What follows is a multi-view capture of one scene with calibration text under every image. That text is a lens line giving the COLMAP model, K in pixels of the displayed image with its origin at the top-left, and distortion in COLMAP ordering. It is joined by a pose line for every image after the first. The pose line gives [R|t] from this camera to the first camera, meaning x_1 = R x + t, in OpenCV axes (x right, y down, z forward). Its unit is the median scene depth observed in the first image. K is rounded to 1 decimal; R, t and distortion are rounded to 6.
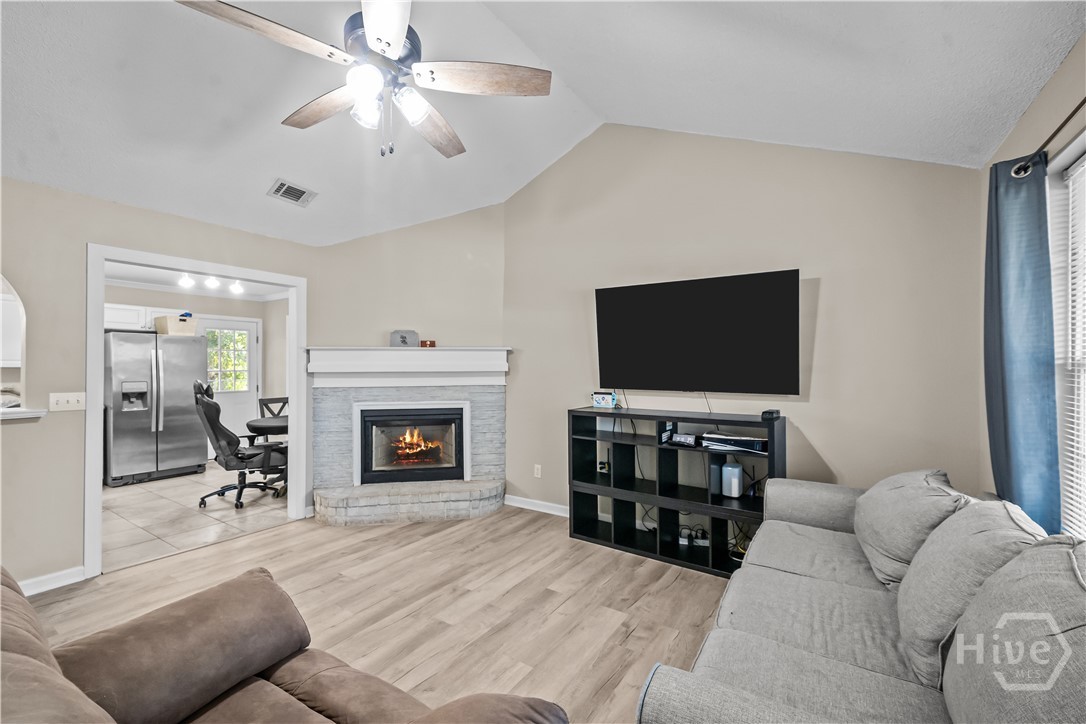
lens RADIAL K [[456.4, 0, 533.3], [0, 456.4, 363.8], [0, 0, 1]] dist [0.002862, 0.000548]
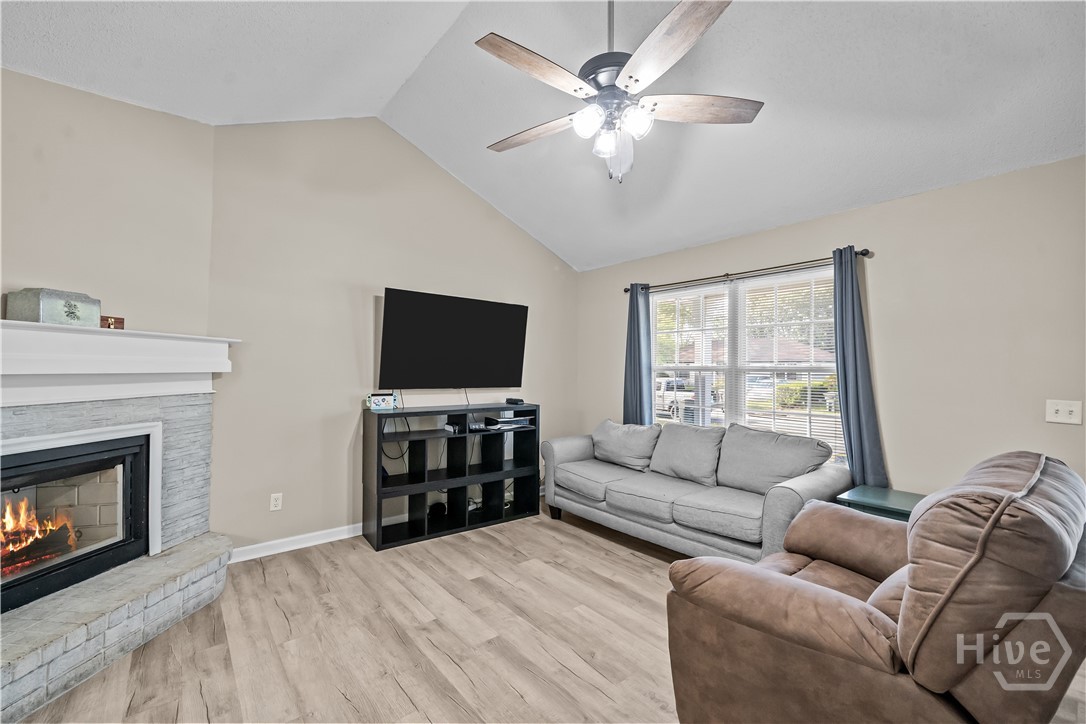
lens RADIAL K [[456.4, 0, 533.3], [0, 456.4, 363.8], [0, 0, 1]] dist [0.002862, 0.000548]
pose [[0.296173, 0.013904, 0.955033, -0.618939], [-0.014464, 0.999845, -0.010071, 0.003829], [-0.955025, -0.010830, 0.296328, 0.370637]]
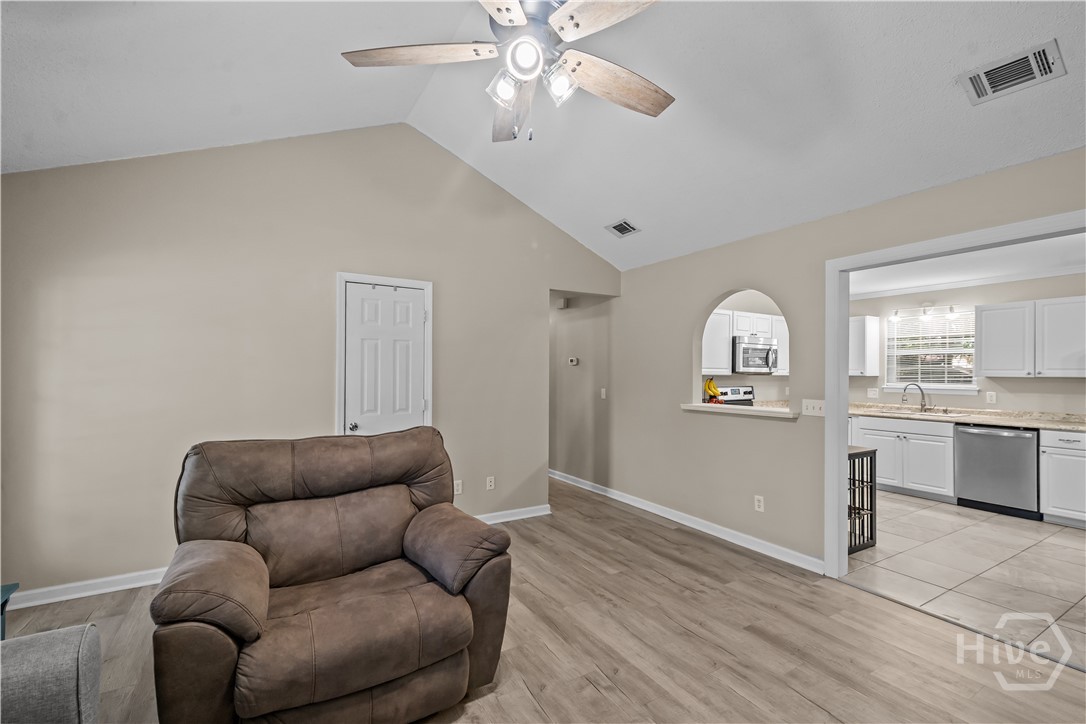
lens RADIAL K [[463.7, 0, 542.2], [0, 463.7, 369.7], [0, 0, 1]] dist [0.002917, 0.000276]
pose [[-0.418583, -0.007213, -0.908150, 0.204255], [0.001493, 0.999962, -0.008630, -0.000769], [0.908177, -0.004968, -0.418556, 0.613460]]
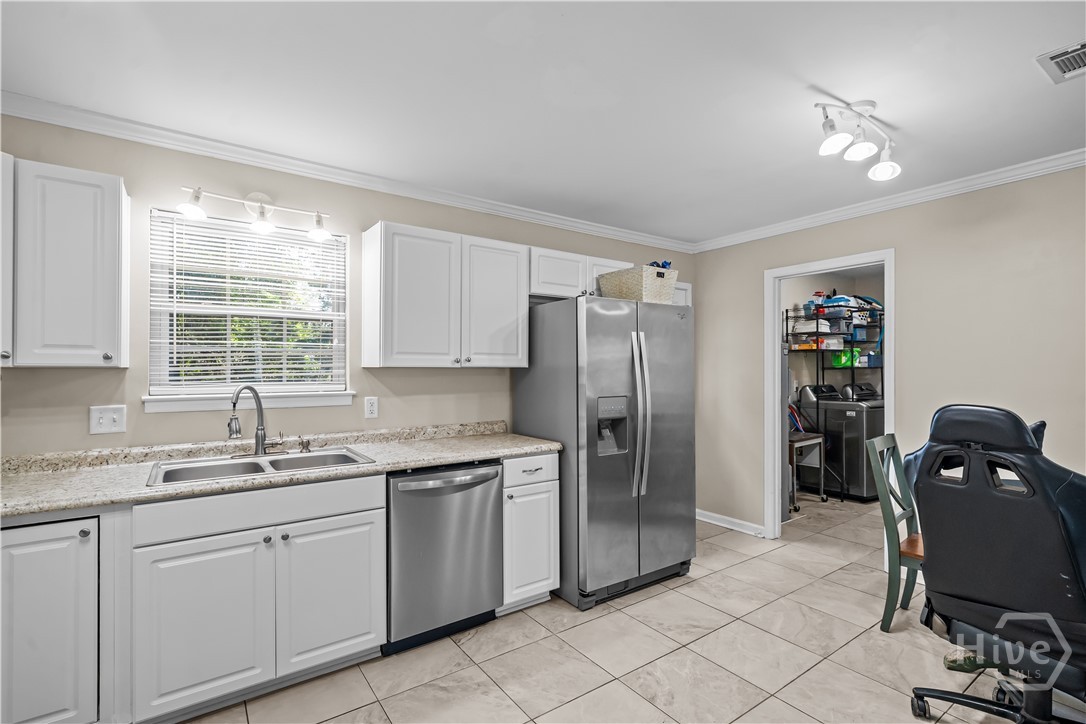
lens RADIAL K [[498.4, 0, 537.9], [0, 498.4, 365.5], [0, 0, 1]] dist [-0.000858, -0.000109]
pose [[0.934376, -0.001458, -0.356286, -0.983771], [0.002236, 0.999996, 0.001772, 0.005984], [0.356282, -0.002453, 0.934375, 0.613530]]
